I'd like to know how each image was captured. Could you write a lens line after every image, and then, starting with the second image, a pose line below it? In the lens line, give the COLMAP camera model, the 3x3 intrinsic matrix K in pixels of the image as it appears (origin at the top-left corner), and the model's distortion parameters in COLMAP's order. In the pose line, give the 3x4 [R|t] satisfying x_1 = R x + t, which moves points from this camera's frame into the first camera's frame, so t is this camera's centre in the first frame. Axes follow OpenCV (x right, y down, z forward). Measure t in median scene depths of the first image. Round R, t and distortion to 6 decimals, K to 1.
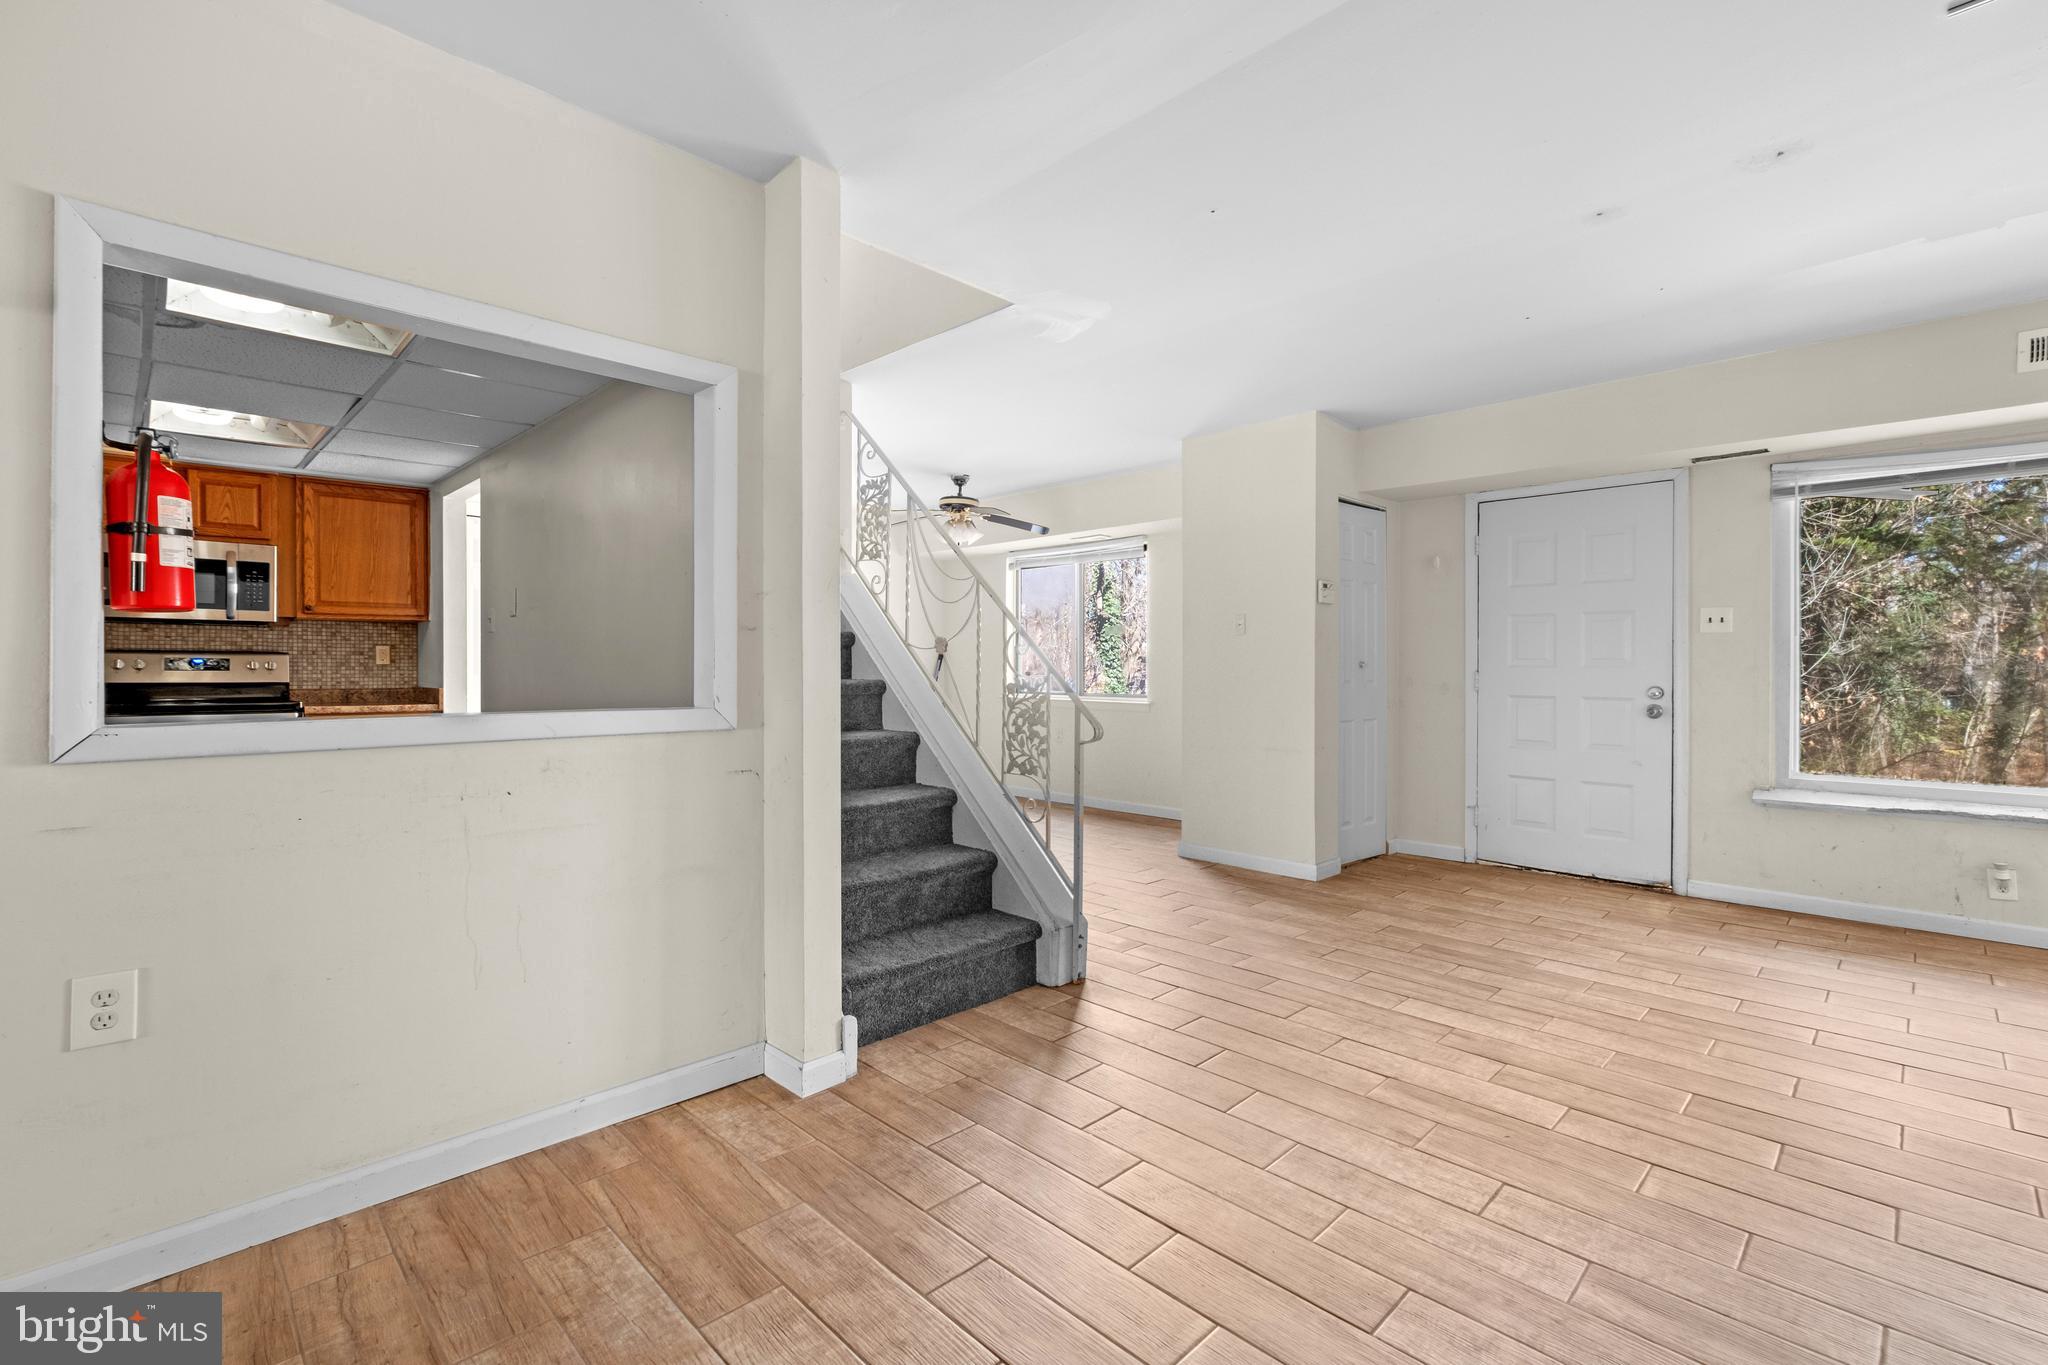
lens RADIAL K [[906.9, 0, 1016.3], [0, 906.9, 674.8], [0, 0, 1]] dist [-0.004903, 0.000218]
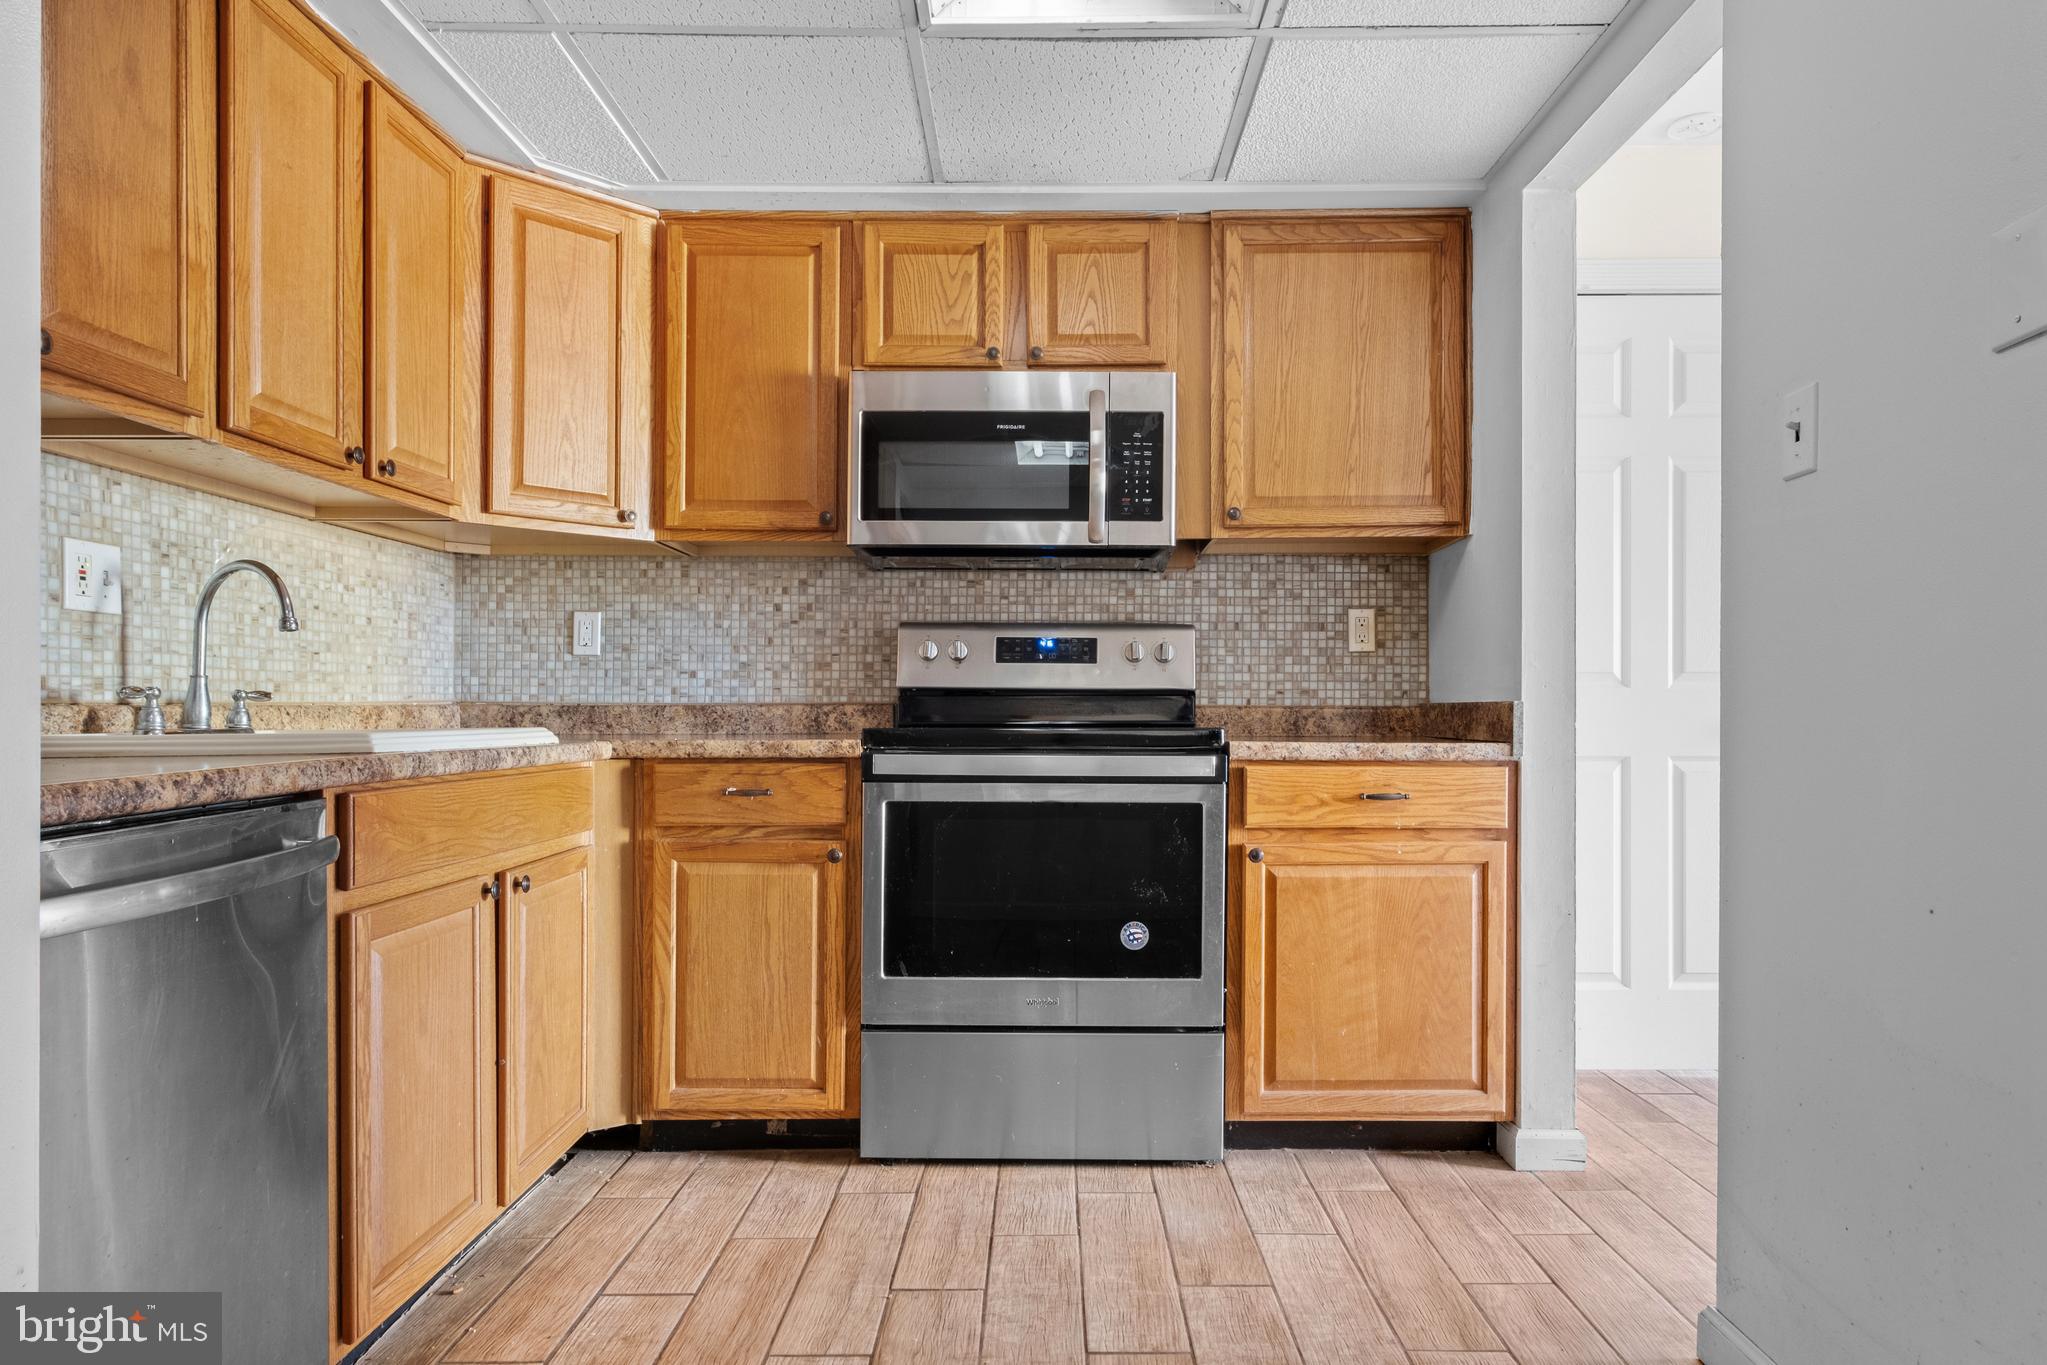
lens RADIAL K [[1176.1, 0, 1062.3], [0, 1176.1, 714.0], [0, 0, 1]] dist [-0.019197, 0.006993]
pose [[0.714866, 0.000868, -0.699261, -0.462468], [-0.005412, 0.999976, -0.004291, 0.025606], [0.699241, 0.006851, 0.714853, 0.559290]]
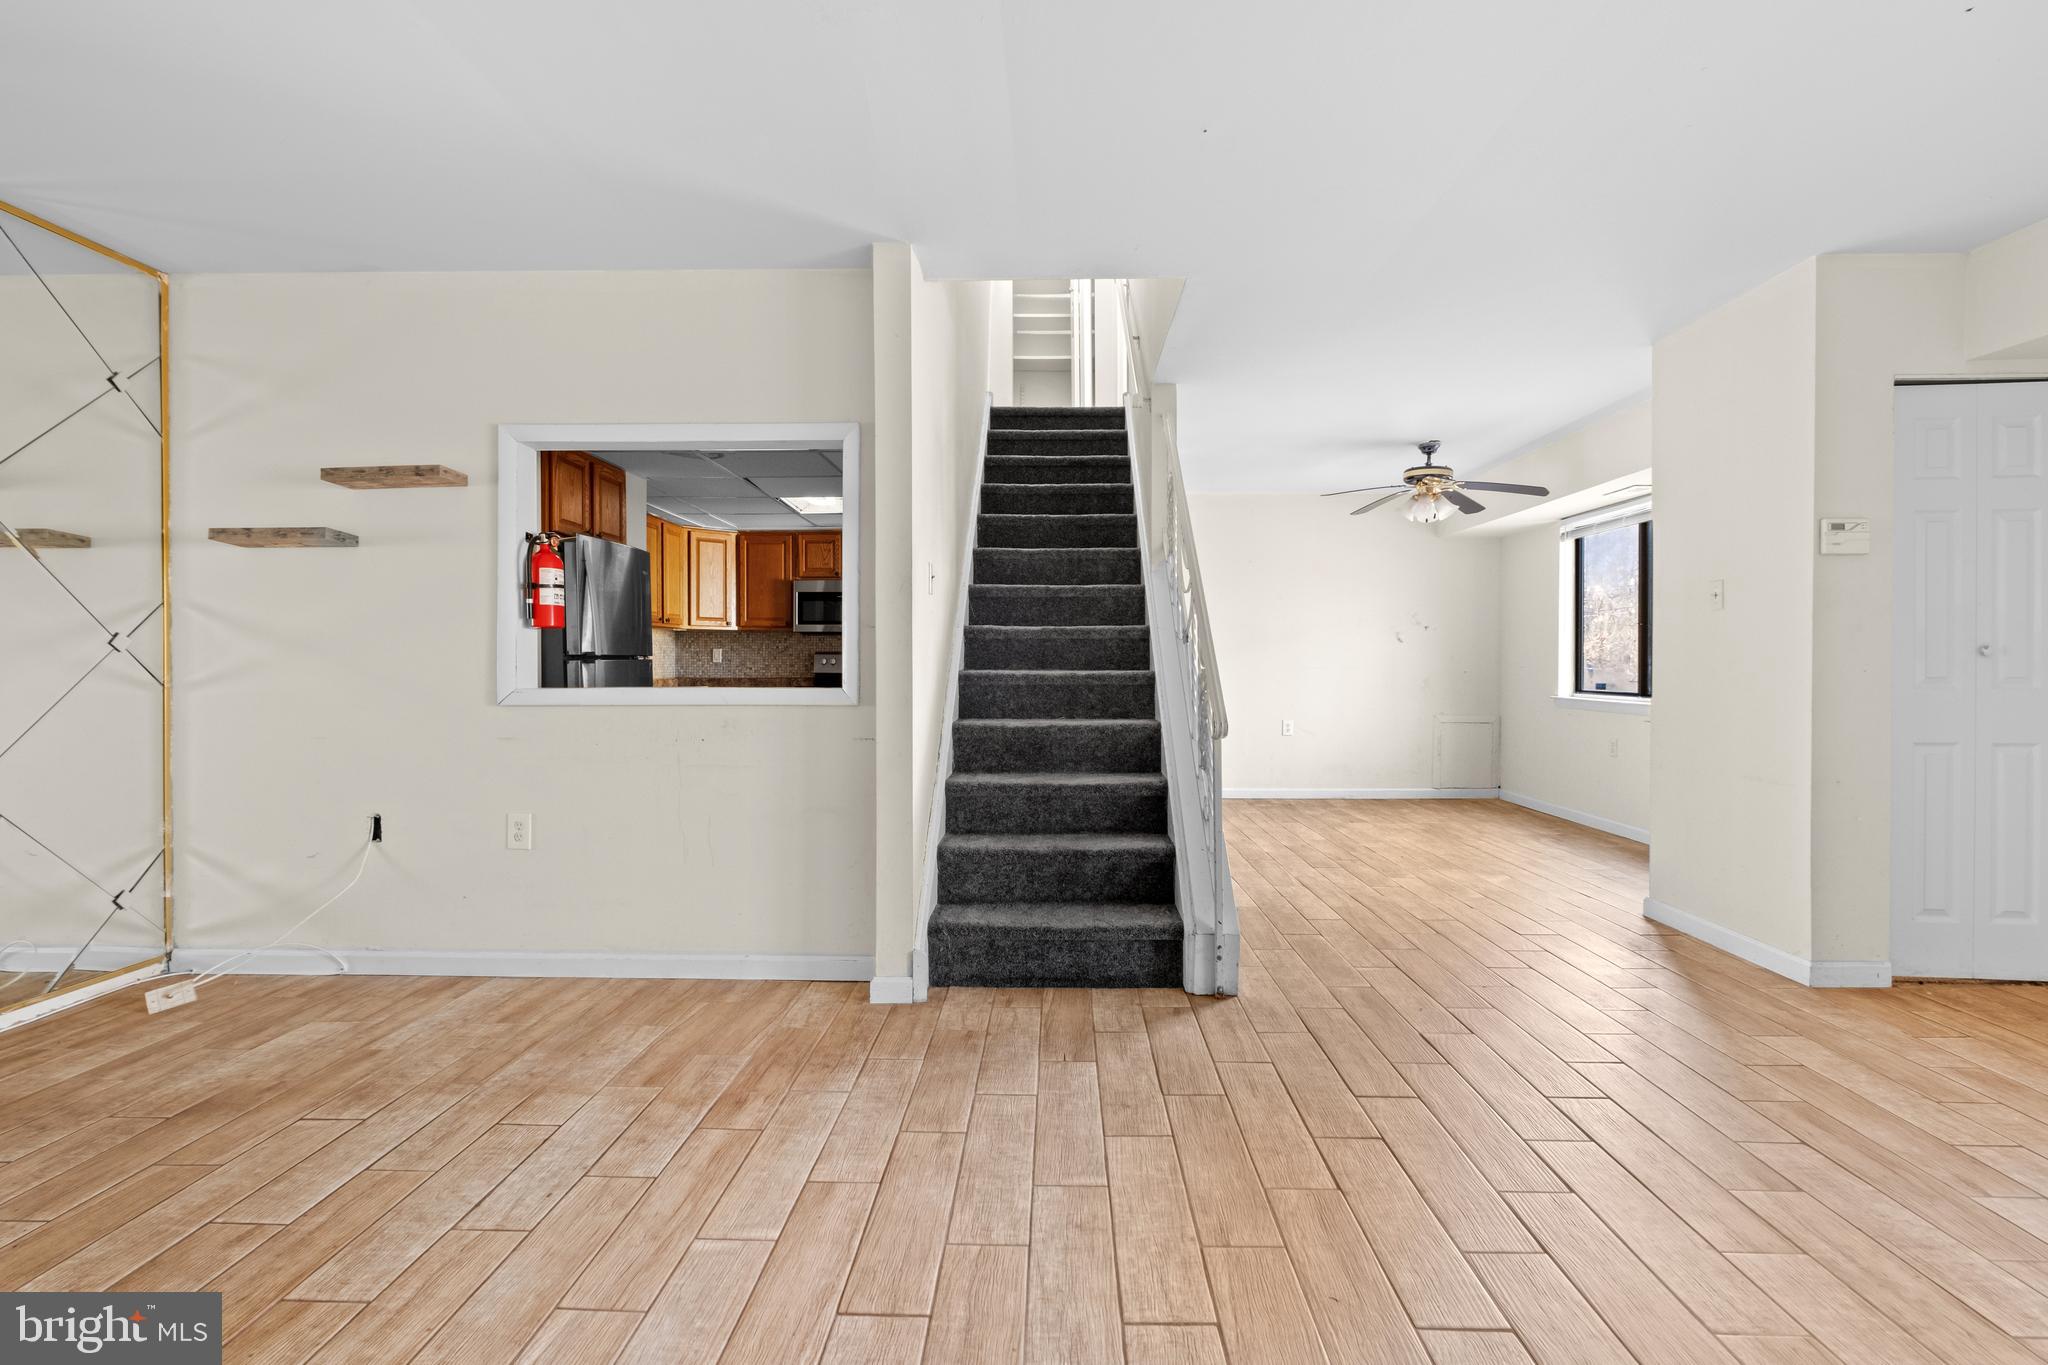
lens RADIAL K [[906.9, 0, 1028.0], [0, 906.9, 681.1], [0, 0, 1]] dist [-0.004903, 0.000218]
pose [[0.689911, 0.009962, -0.723826, 0.400313], [-0.004488, 0.999945, 0.009485, 0.006158], [0.723881, -0.003295, 0.689917, 0.148447]]
